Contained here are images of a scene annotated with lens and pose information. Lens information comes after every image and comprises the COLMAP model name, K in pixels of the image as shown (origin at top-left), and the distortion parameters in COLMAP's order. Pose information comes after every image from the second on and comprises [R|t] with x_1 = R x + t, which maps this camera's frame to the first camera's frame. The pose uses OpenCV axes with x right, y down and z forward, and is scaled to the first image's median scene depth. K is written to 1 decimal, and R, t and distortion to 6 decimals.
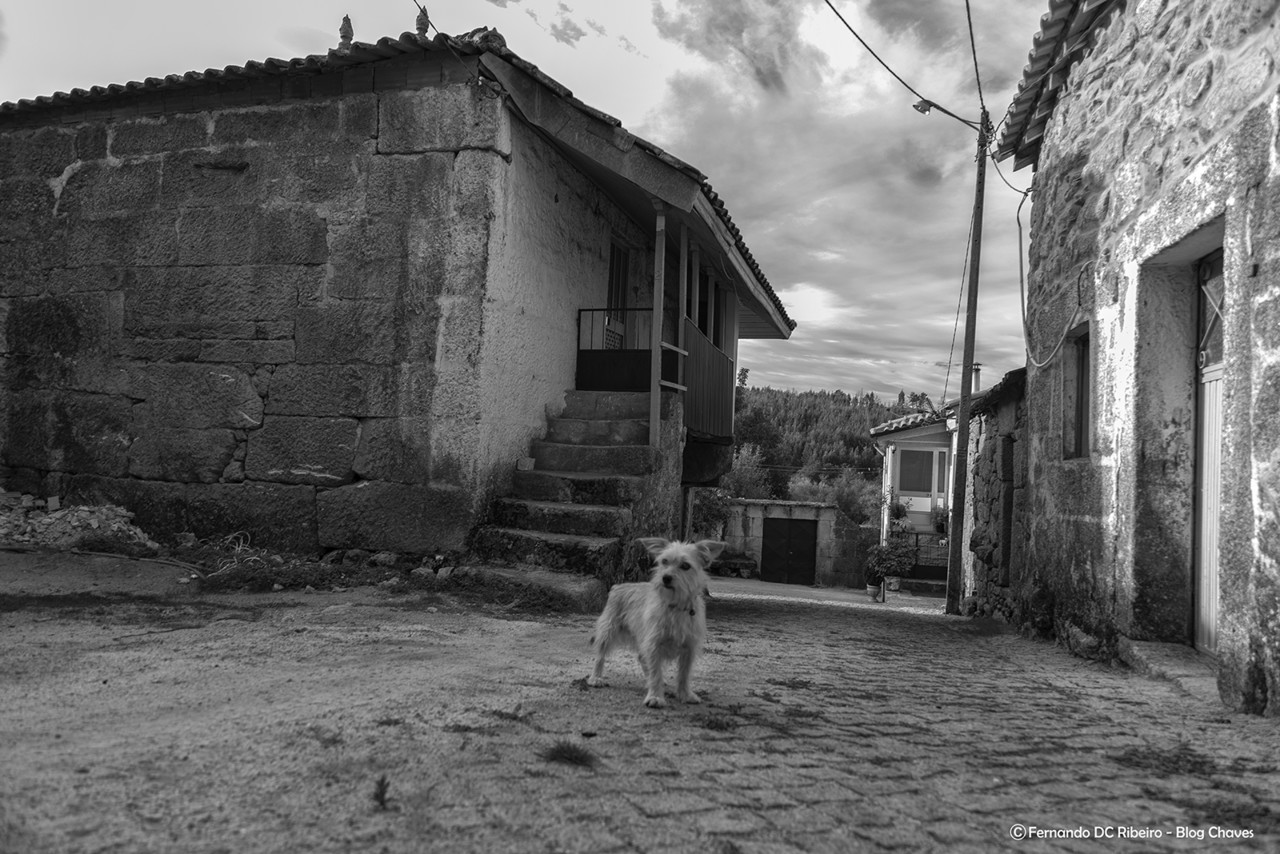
lens RADIAL K [[875.0, 0, 640.0], [0, 875.0, 427.0], [0, 0, 1]] dist [0.005451, -0.015821]
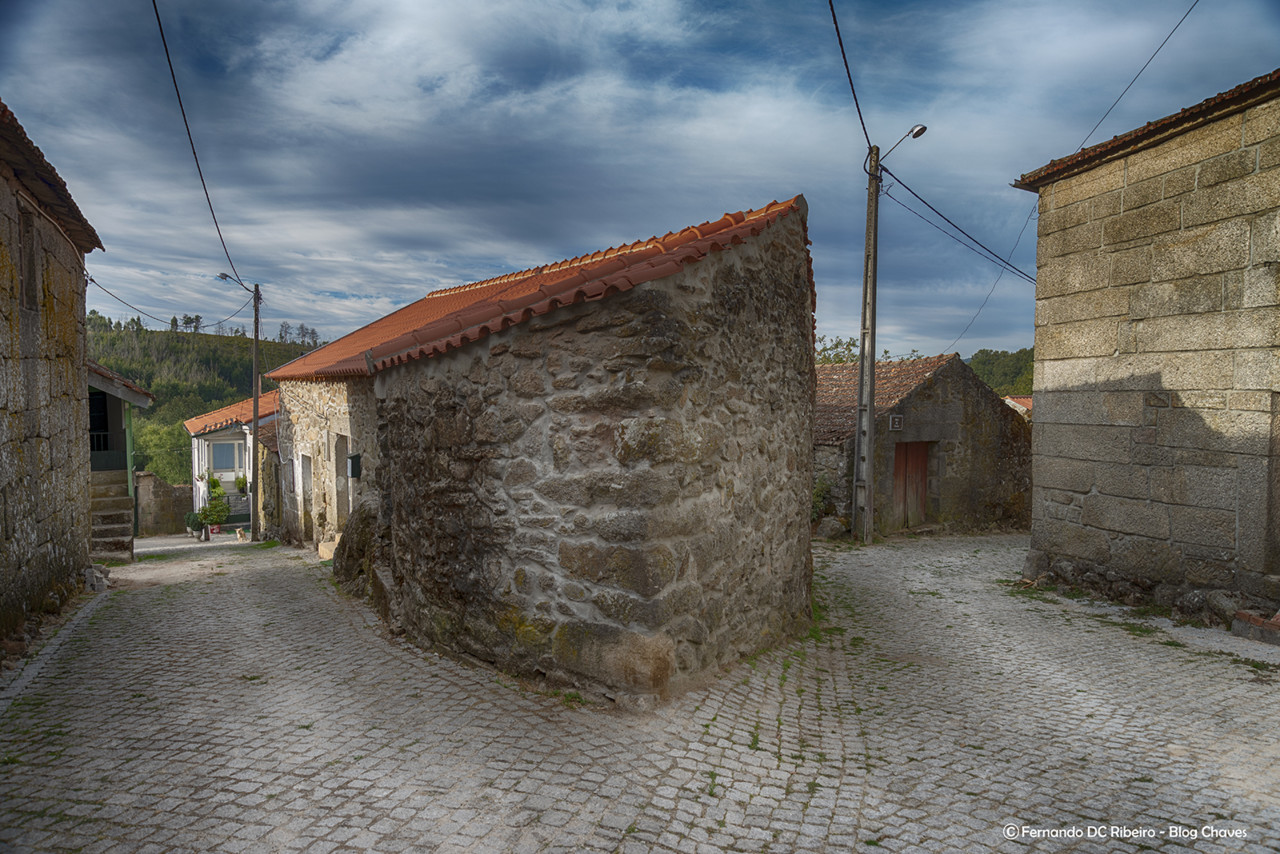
lens RADIAL K [[875.0, 0, 640.0], [0, 875.0, 427.0], [0, 0, 1]] dist [0.005451, -0.015821]
pose [[0.711808, -0.080184, 0.697782, -0.379038], [0.016037, 0.995059, 0.097987, -0.220692], [-0.702191, -0.058558, 0.709577, -0.987739]]
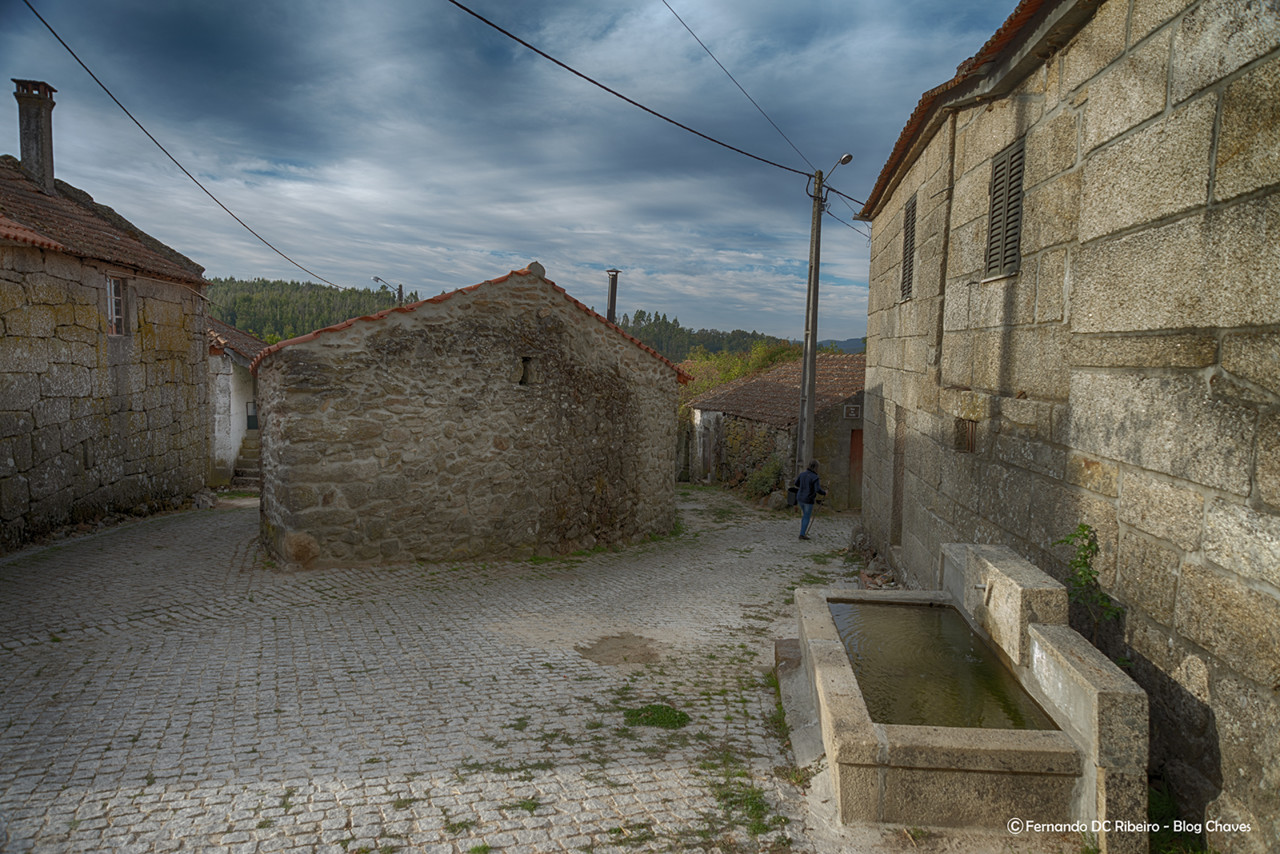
lens RADIAL K [[890.2, 0, 637.5], [0, 890.2, 403.9], [0, 0, 1]] dist [-0.015553, -0.003092]
pose [[0.886443, -0.065372, 0.458199, -0.181780], [0.020304, 0.994514, 0.102609, -0.270351], [-0.462393, -0.081654, 0.882907, -1.524891]]
